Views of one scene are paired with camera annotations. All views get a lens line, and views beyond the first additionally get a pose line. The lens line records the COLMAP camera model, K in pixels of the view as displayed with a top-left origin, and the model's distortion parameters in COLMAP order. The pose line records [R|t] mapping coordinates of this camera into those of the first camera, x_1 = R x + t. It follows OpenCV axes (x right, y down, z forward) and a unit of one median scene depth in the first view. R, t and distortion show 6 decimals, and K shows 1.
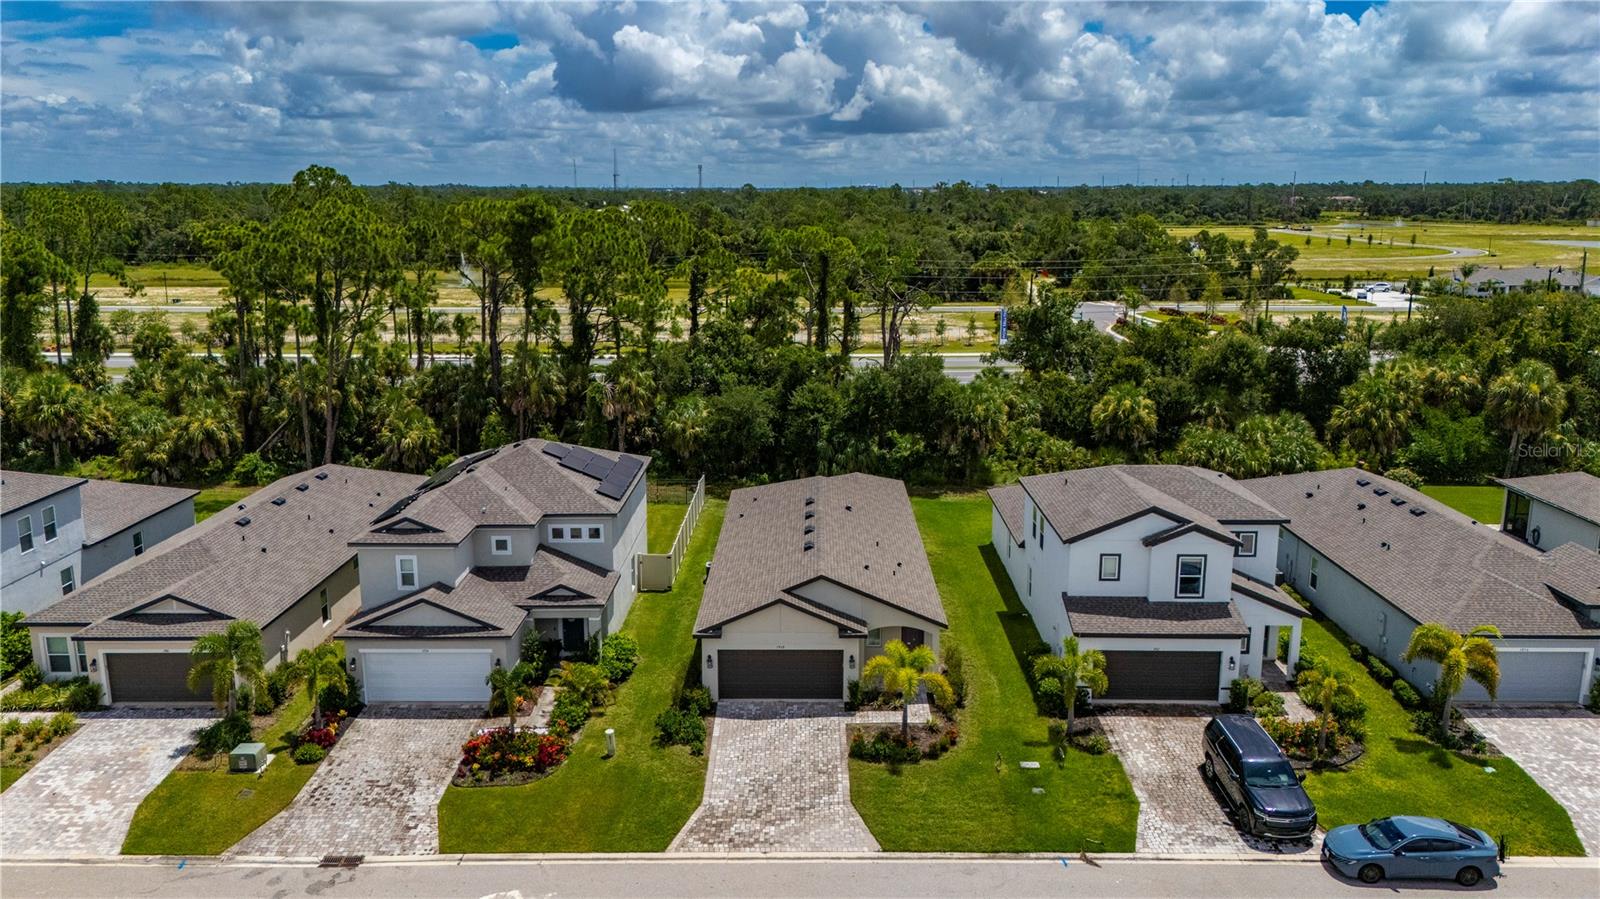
lens RADIAL K [[1174.8, 0, 800.0], [0, 1174.8, 449.5], [0, 0, 1]] dist [0.109980, -0.006421]
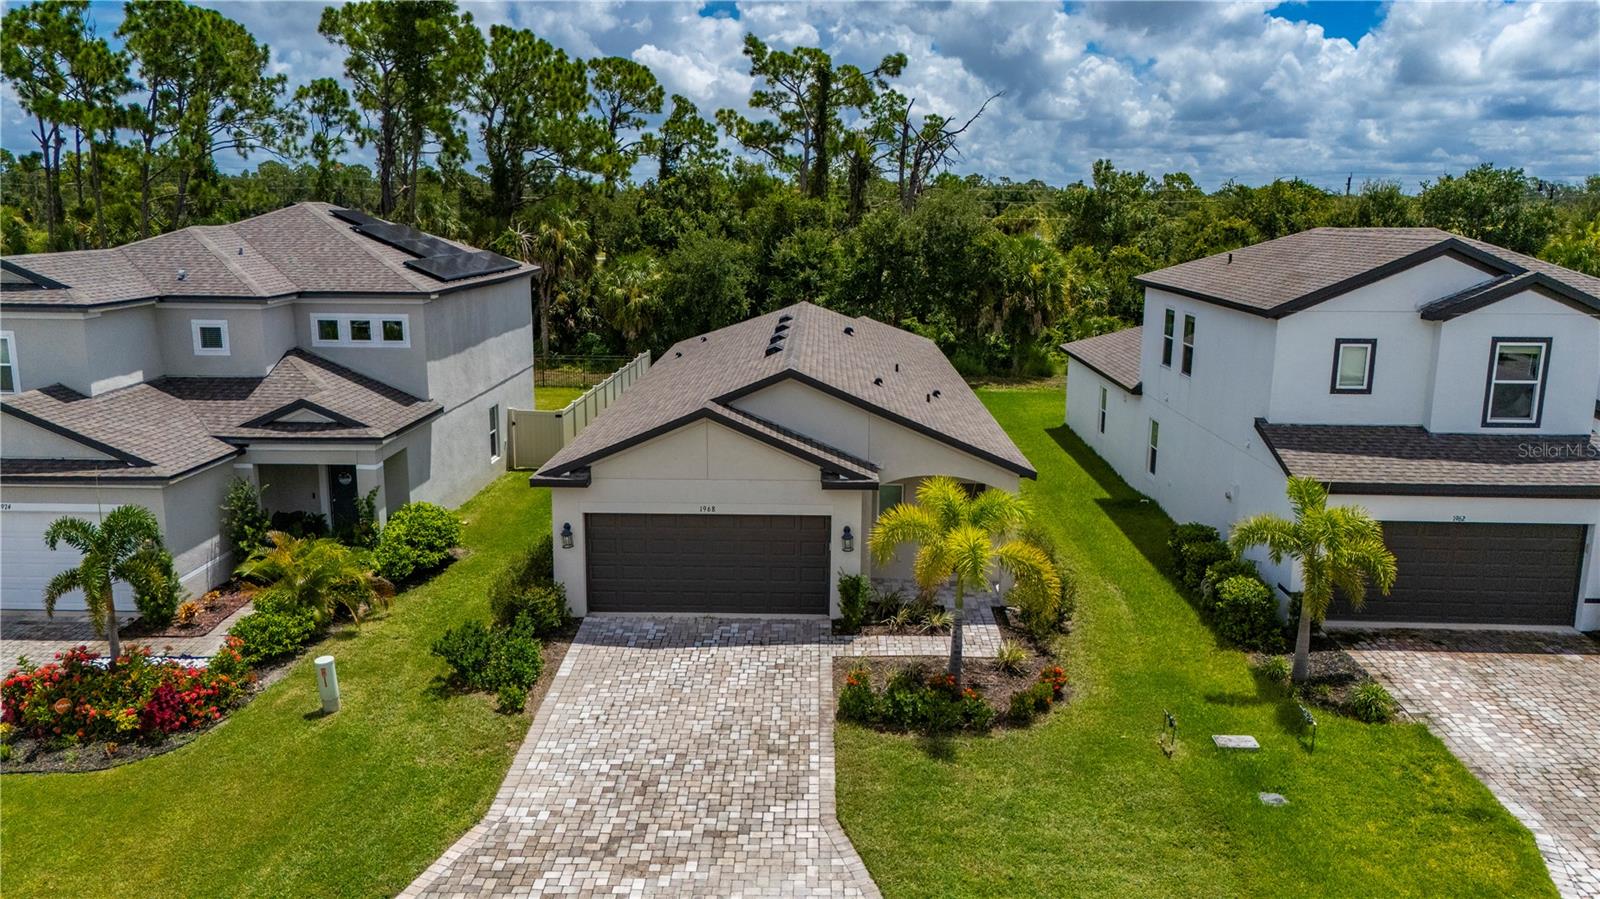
lens RADIAL K [[1105.1, 0, 800.0], [0, 1105.1, 449.5], [0, 0, 1]] dist [0.052444, 0.000849]
pose [[0.999878, 0.011428, -0.010649, 0.027961], [-0.011669, 0.999670, -0.022883, 0.151284], [0.010384, 0.023005, 0.999681, 0.520490]]
